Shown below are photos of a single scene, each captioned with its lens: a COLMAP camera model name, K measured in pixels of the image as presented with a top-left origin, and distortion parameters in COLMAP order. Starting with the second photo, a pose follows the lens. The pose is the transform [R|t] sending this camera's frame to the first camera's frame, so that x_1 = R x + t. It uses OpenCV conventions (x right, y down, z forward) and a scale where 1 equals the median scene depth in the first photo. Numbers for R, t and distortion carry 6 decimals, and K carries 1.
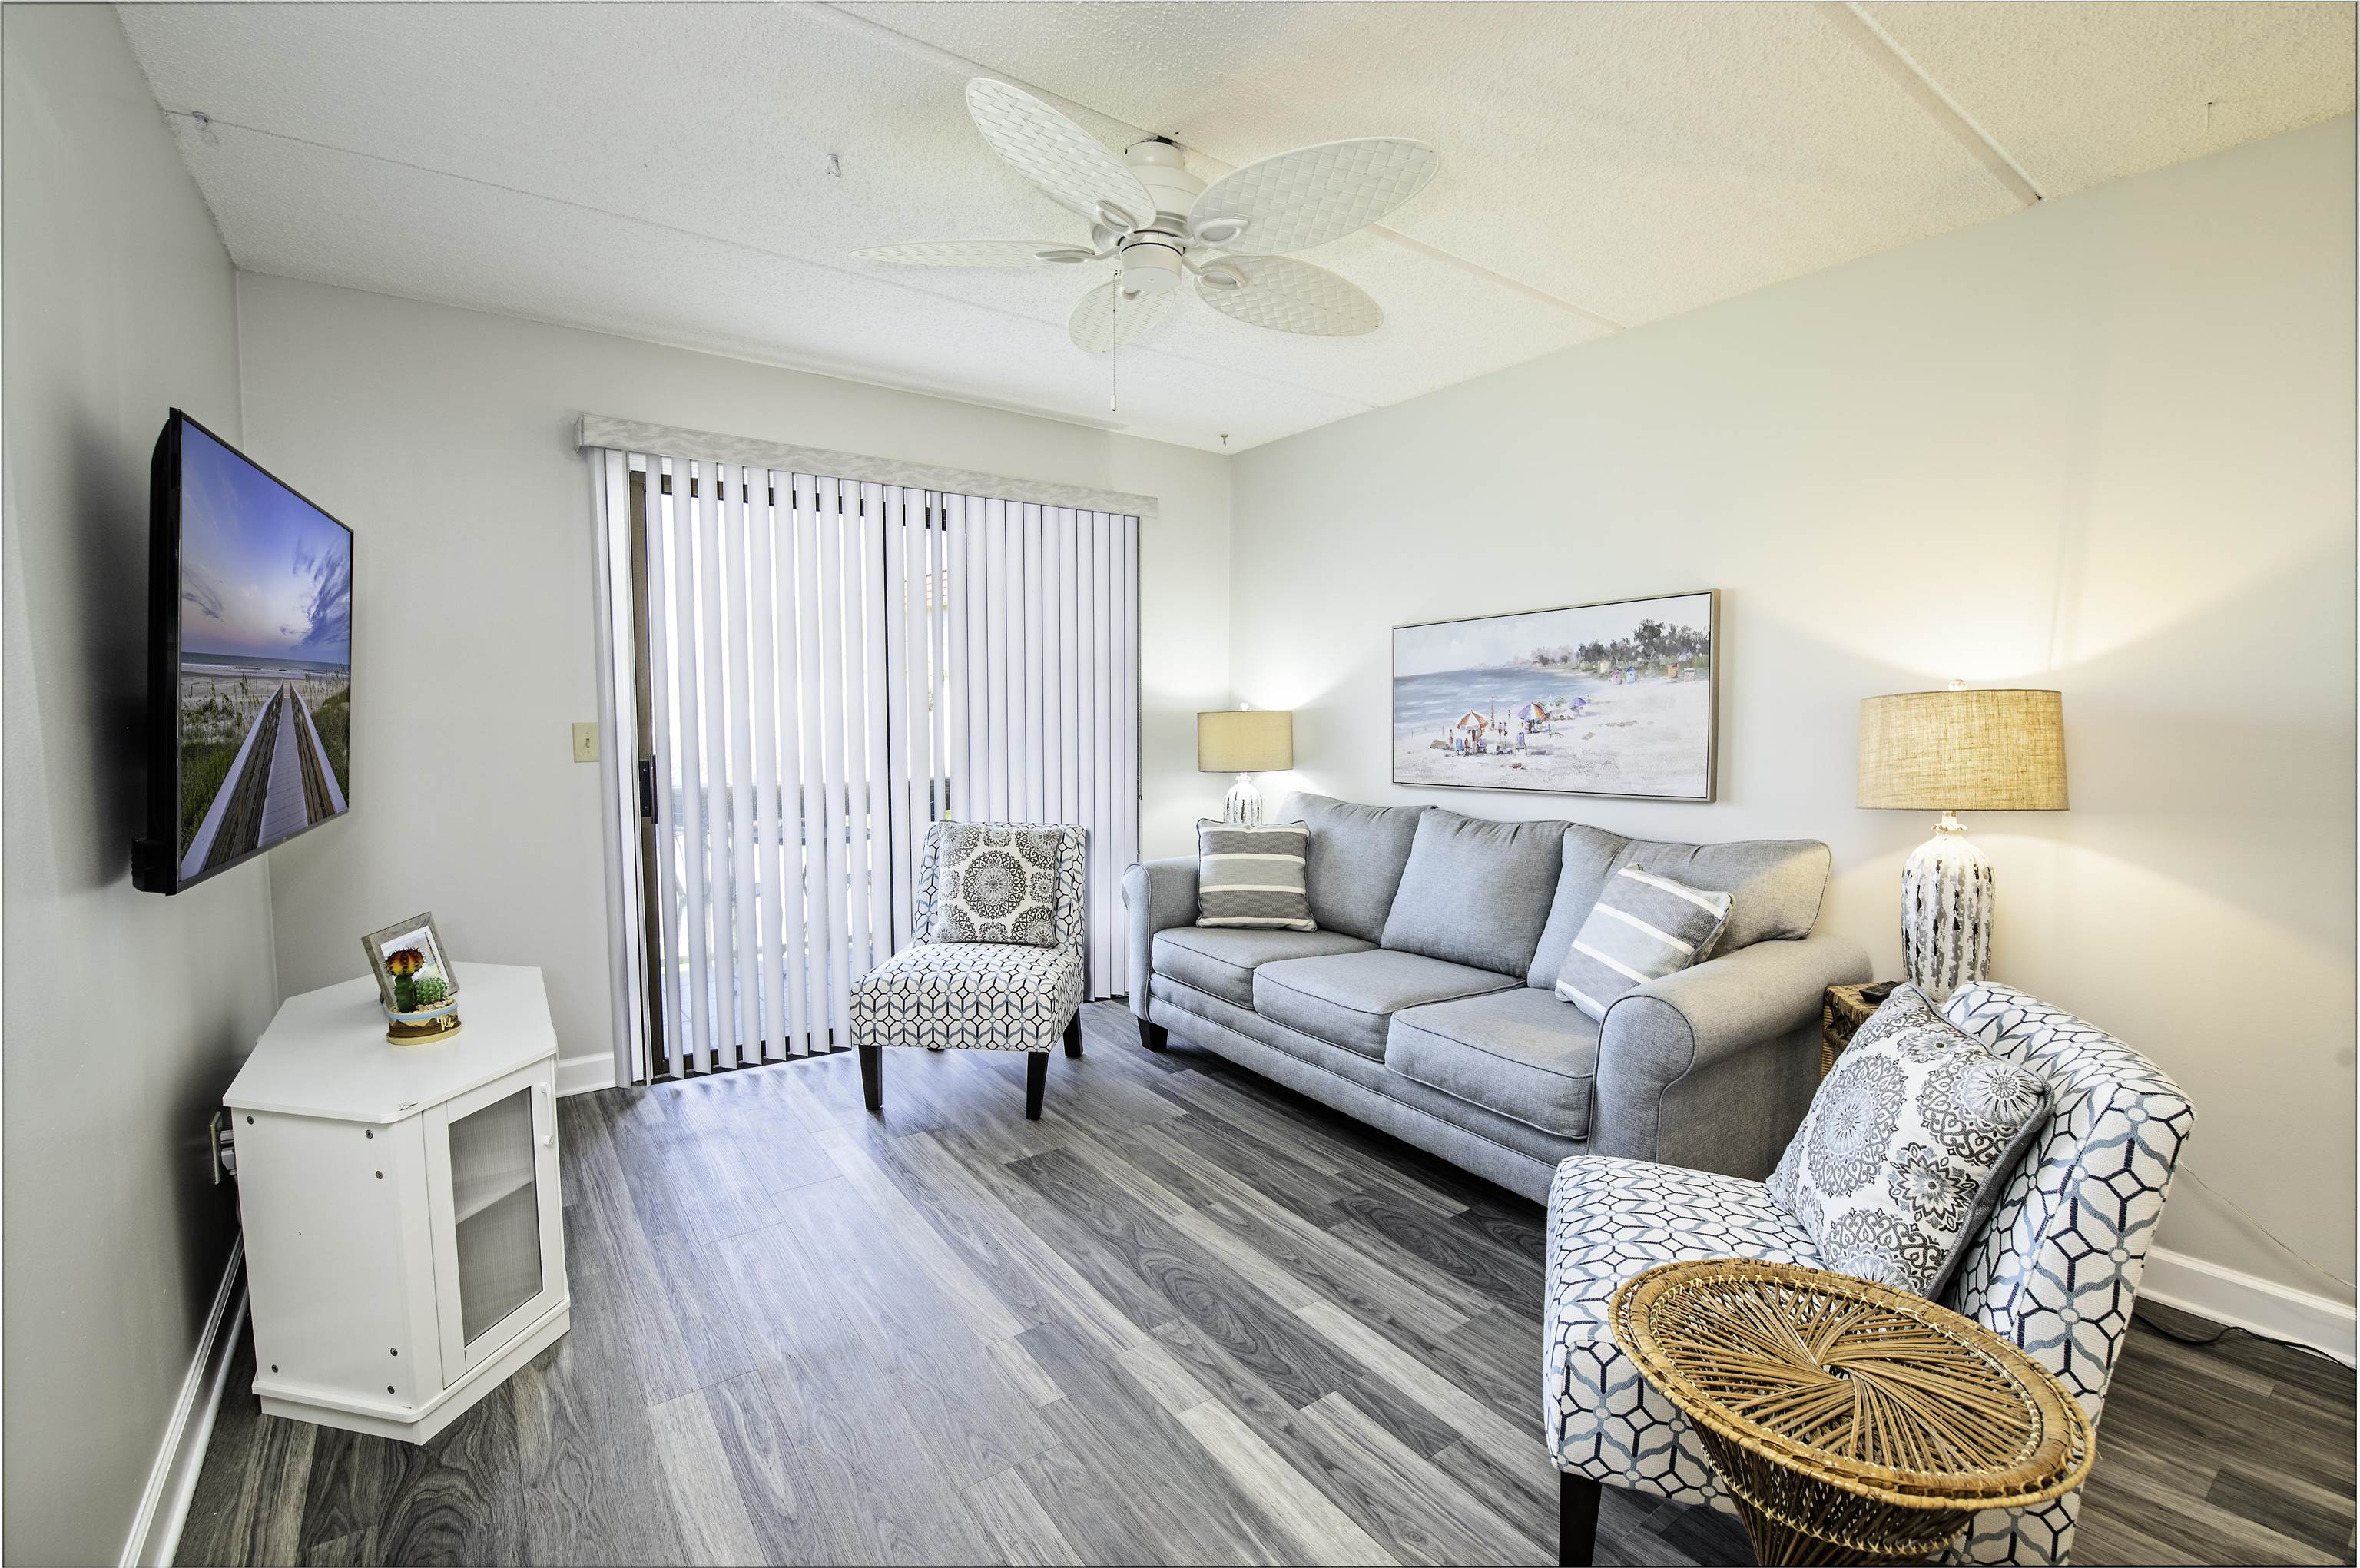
lens RADIAL K [[1020.8, 0, 1180.0], [0, 1020.8, 784.0], [0, 0, 1]] dist [-0.002429, -0.009494]
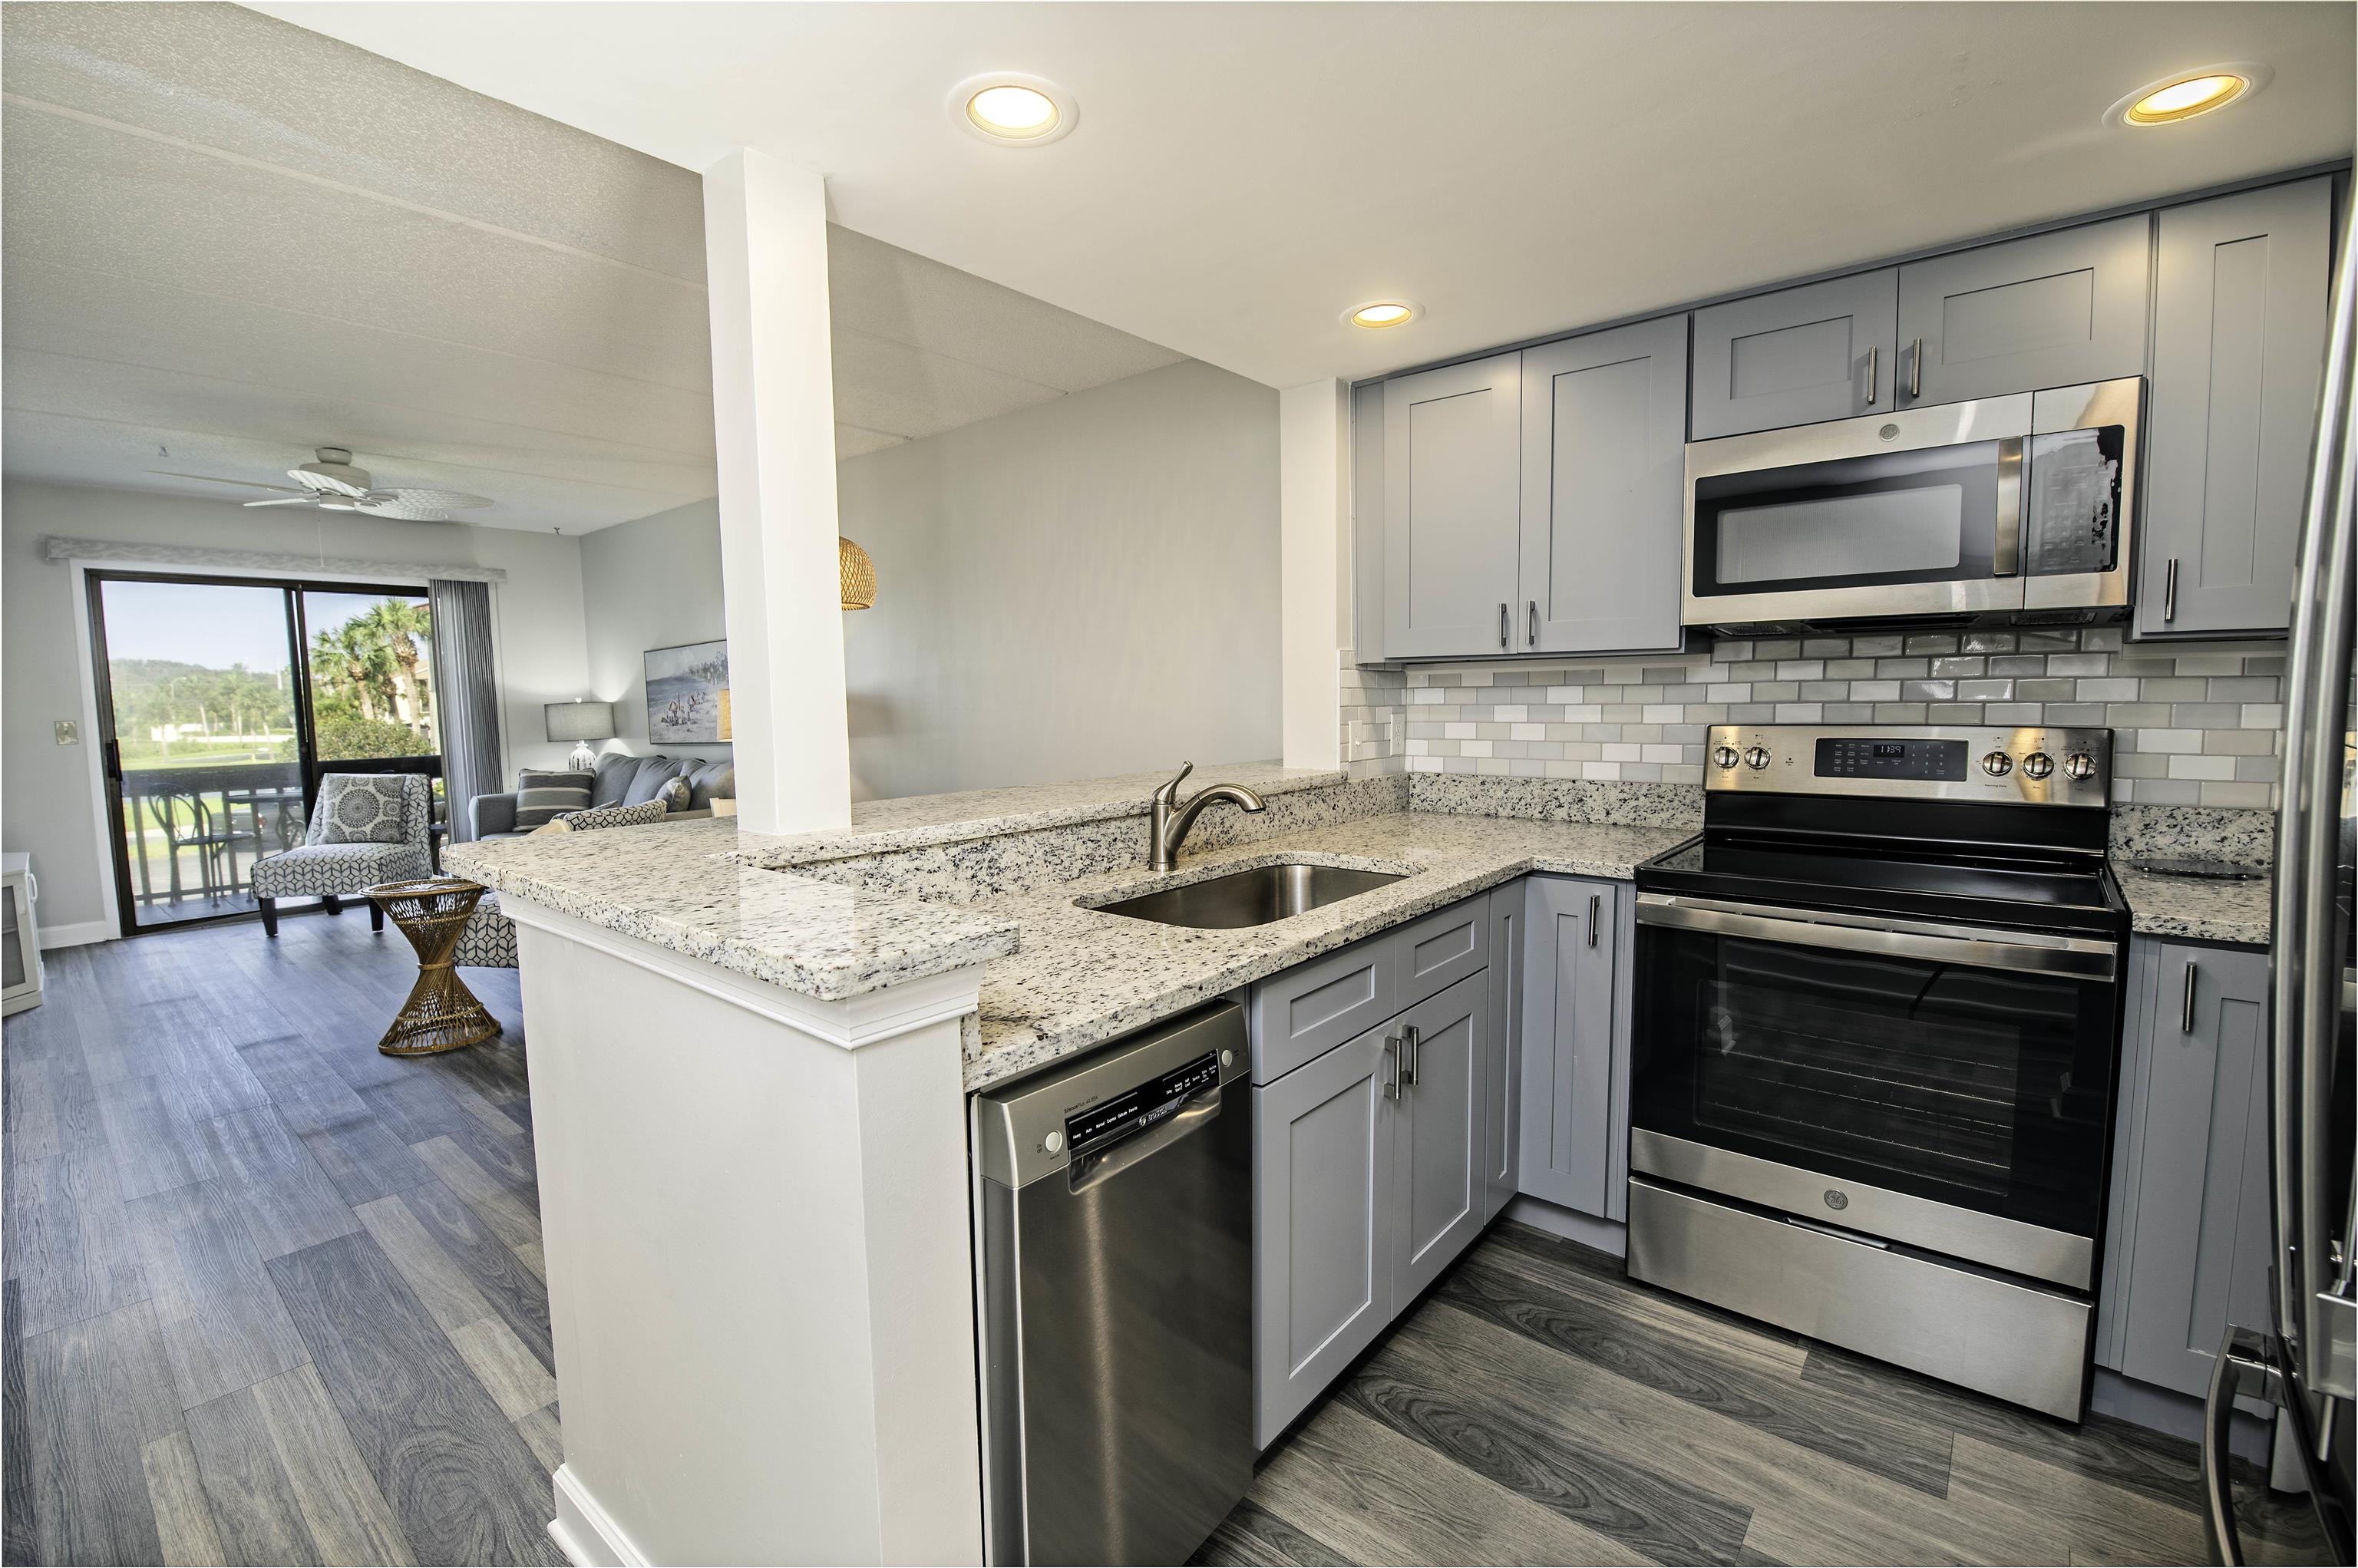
lens RADIAL K [[1019.9, 0, 1179.0], [0, 1019.9, 784.0], [0, 0, 1]] dist [-0.002429, -0.009494]
pose [[0.969745, -0.043996, 0.240124, 0.788503], [0.040437, 0.998987, 0.019734, 0.082898], [-0.240749, -0.009427, 0.970542, -1.032456]]
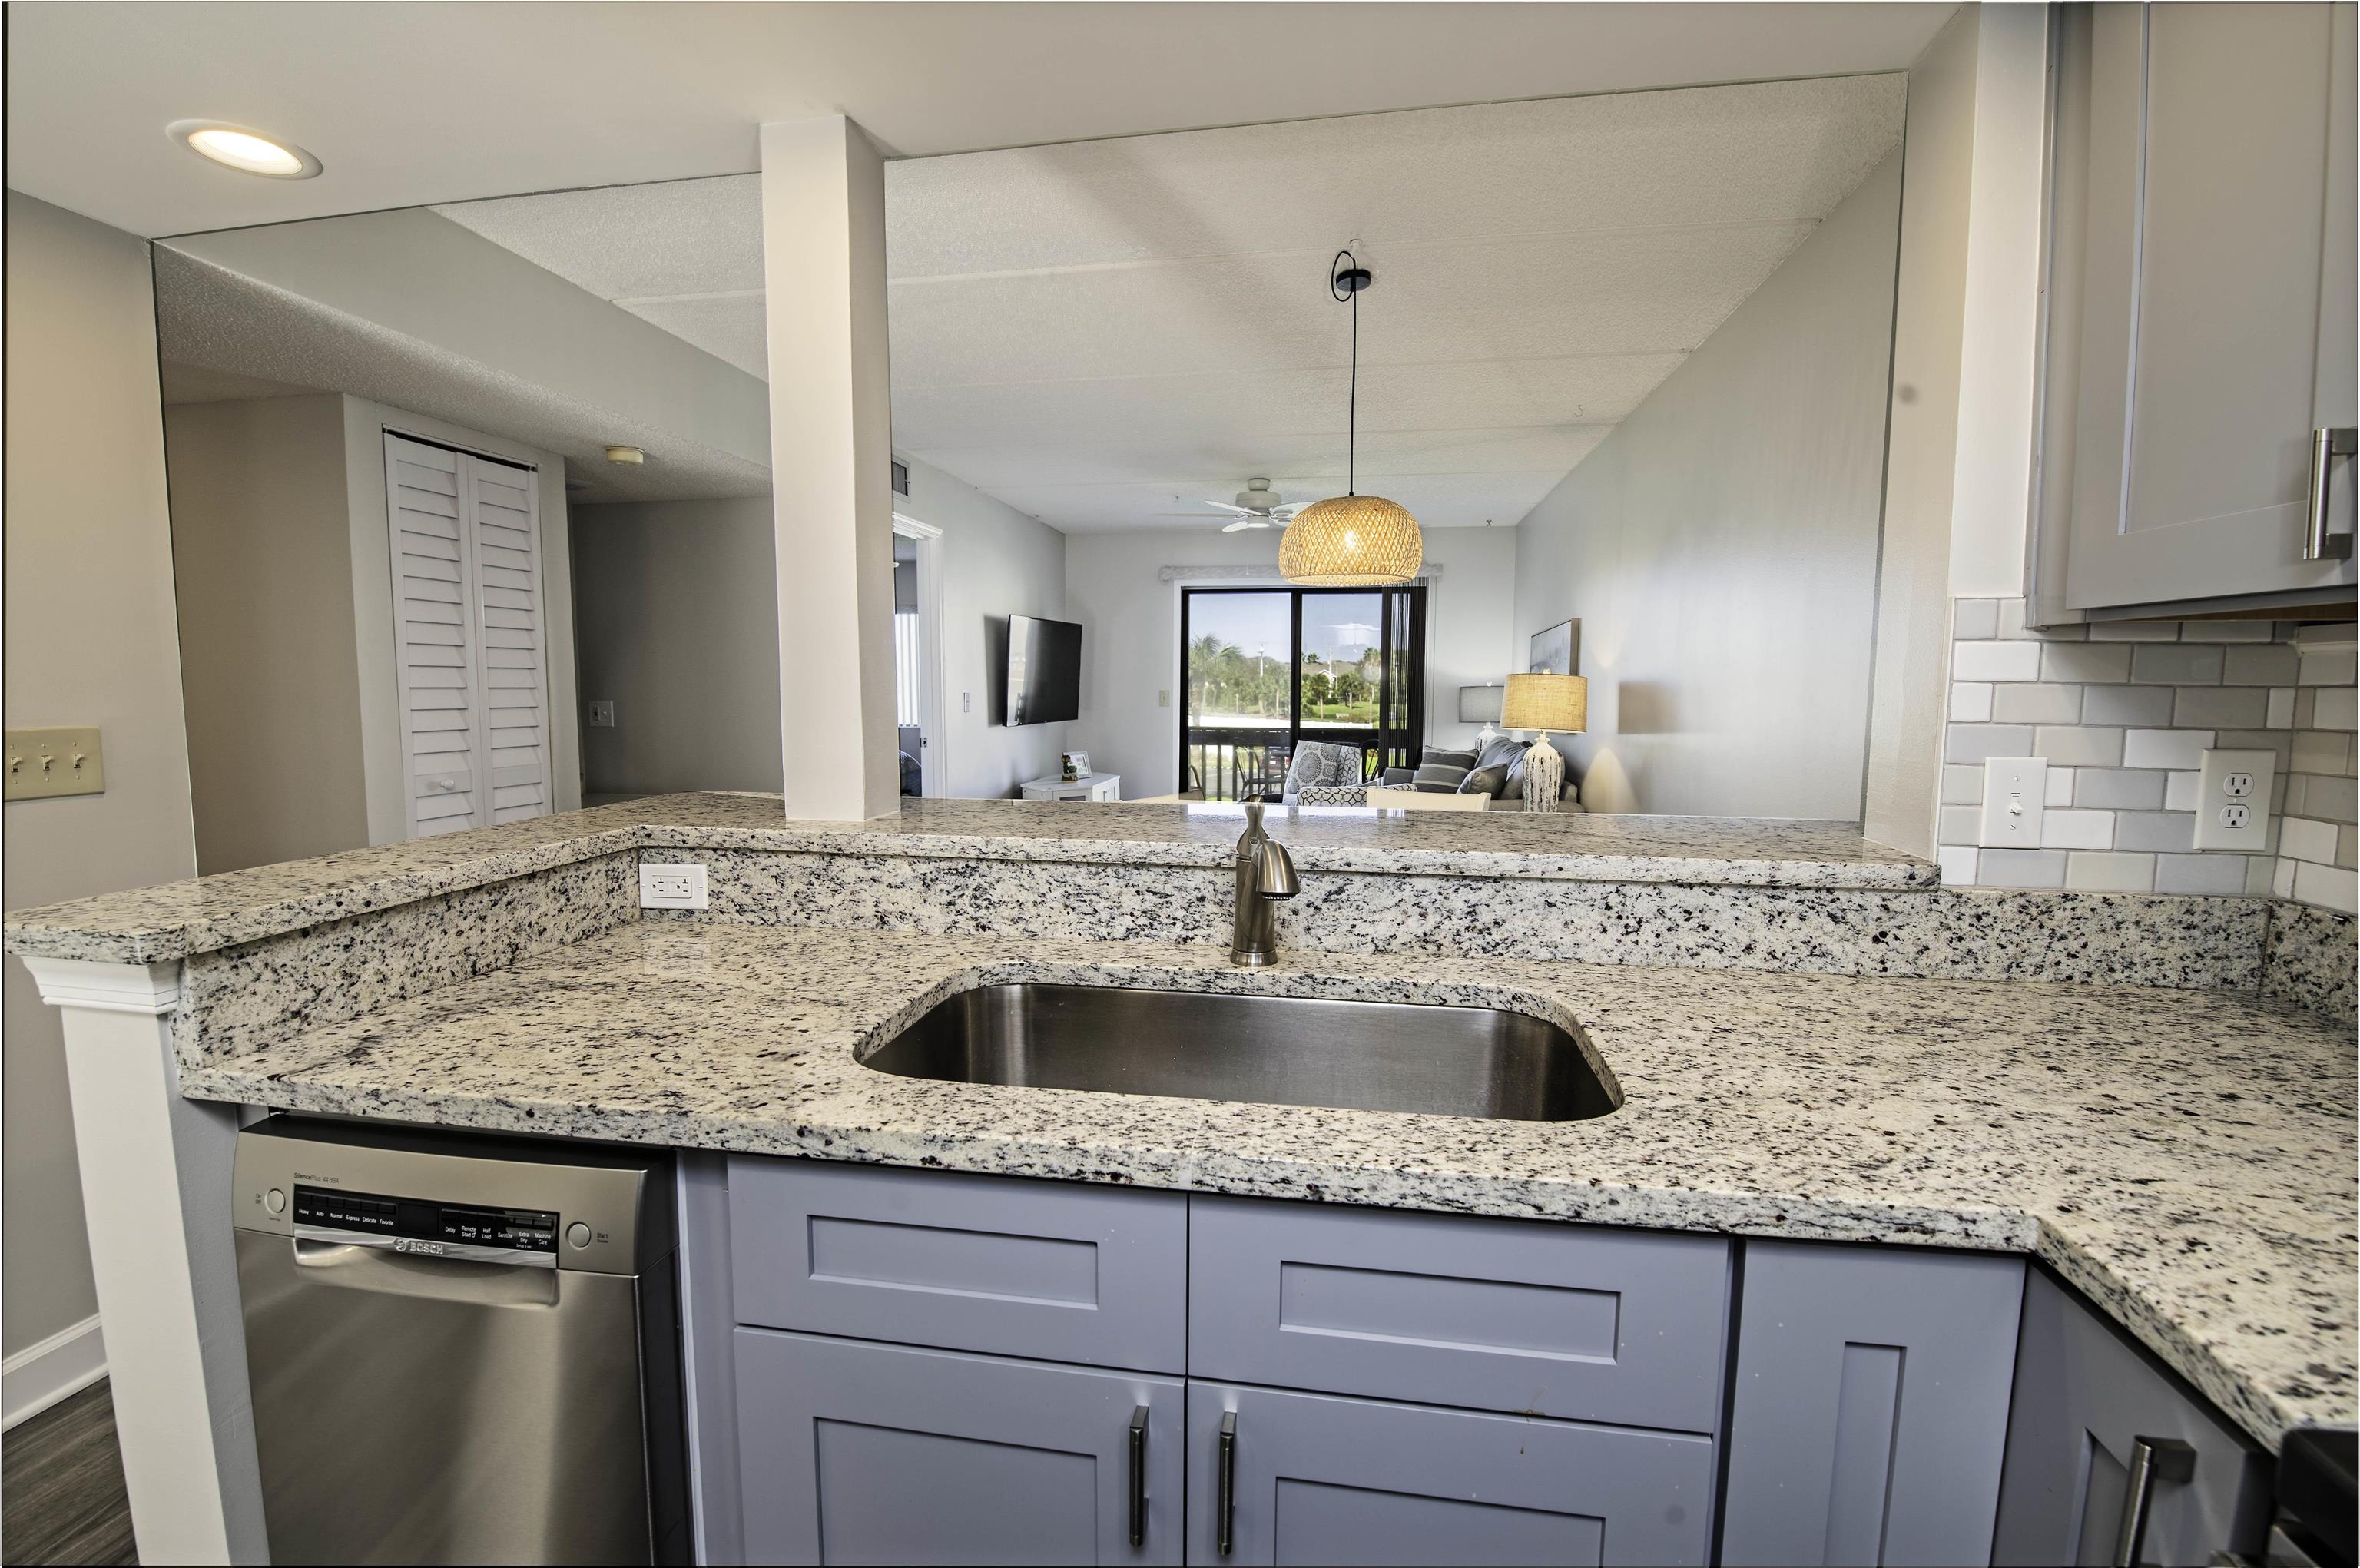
lens RADIAL K [[1015.8, 0, 1180.0], [0, 1015.8, 784.0], [0, 0, 1]] dist [-0.003129, -0.009523]
pose [[0.696291, 0.064746, -0.714834, 1.224627], [-0.051715, 0.997860, 0.040007, 0.062327], [0.715894, 0.009111, 0.698149, -0.690932]]
